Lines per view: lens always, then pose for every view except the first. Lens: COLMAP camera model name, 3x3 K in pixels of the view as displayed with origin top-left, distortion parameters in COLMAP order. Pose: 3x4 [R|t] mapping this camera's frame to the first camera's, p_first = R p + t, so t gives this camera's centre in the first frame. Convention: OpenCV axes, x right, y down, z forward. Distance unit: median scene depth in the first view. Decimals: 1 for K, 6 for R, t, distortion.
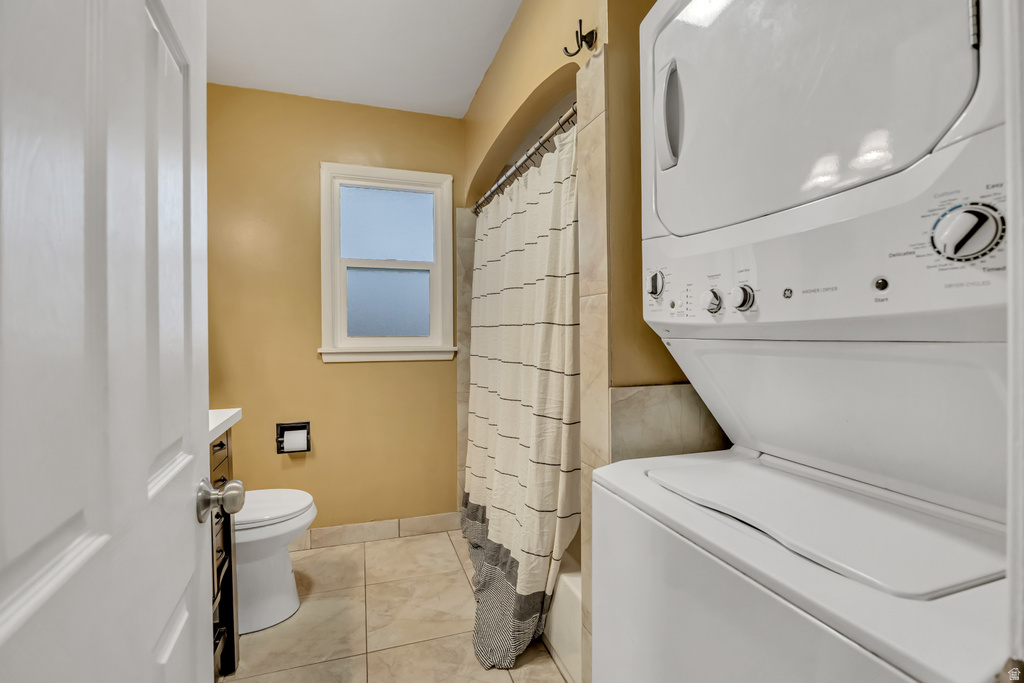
lens RADIAL K [[455.0, 0, 508.7], [0, 455.0, 336.4], [0, 0, 1]] dist [-0.013827, 0.000967]
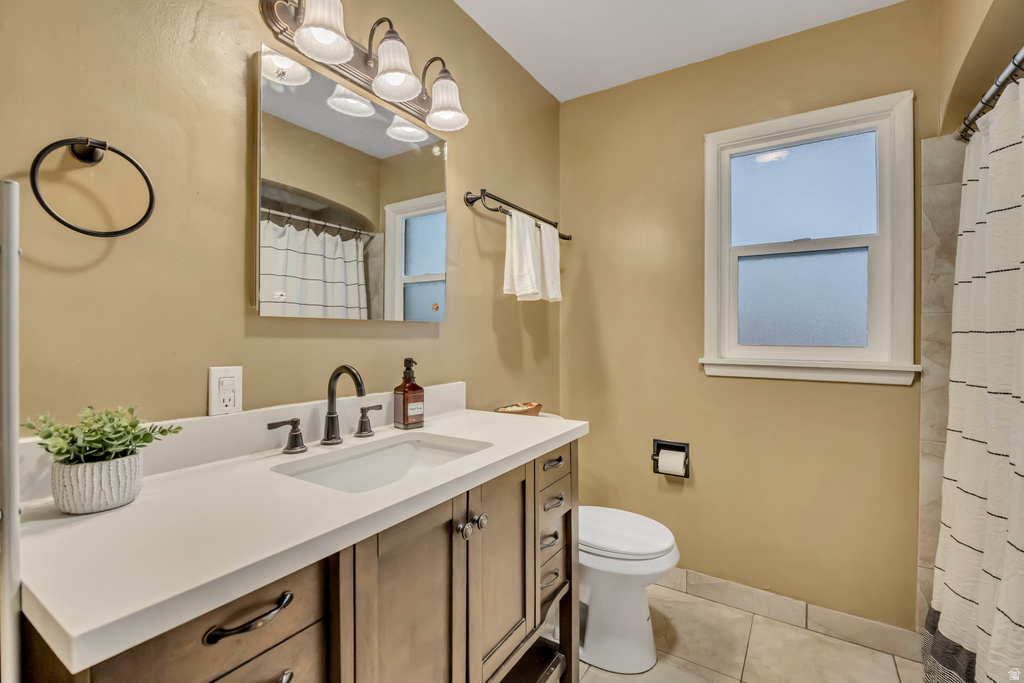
lens RADIAL K [[455.0, 0, 512.2], [0, 455.0, 336.5], [0, 0, 1]] dist [-0.013827, 0.000967]
pose [[0.625918, 0.008728, -0.779840, 0.015951], [-0.016522, 0.999861, -0.002070, -0.005489], [0.779714, 0.014180, 0.625976, 0.197112]]
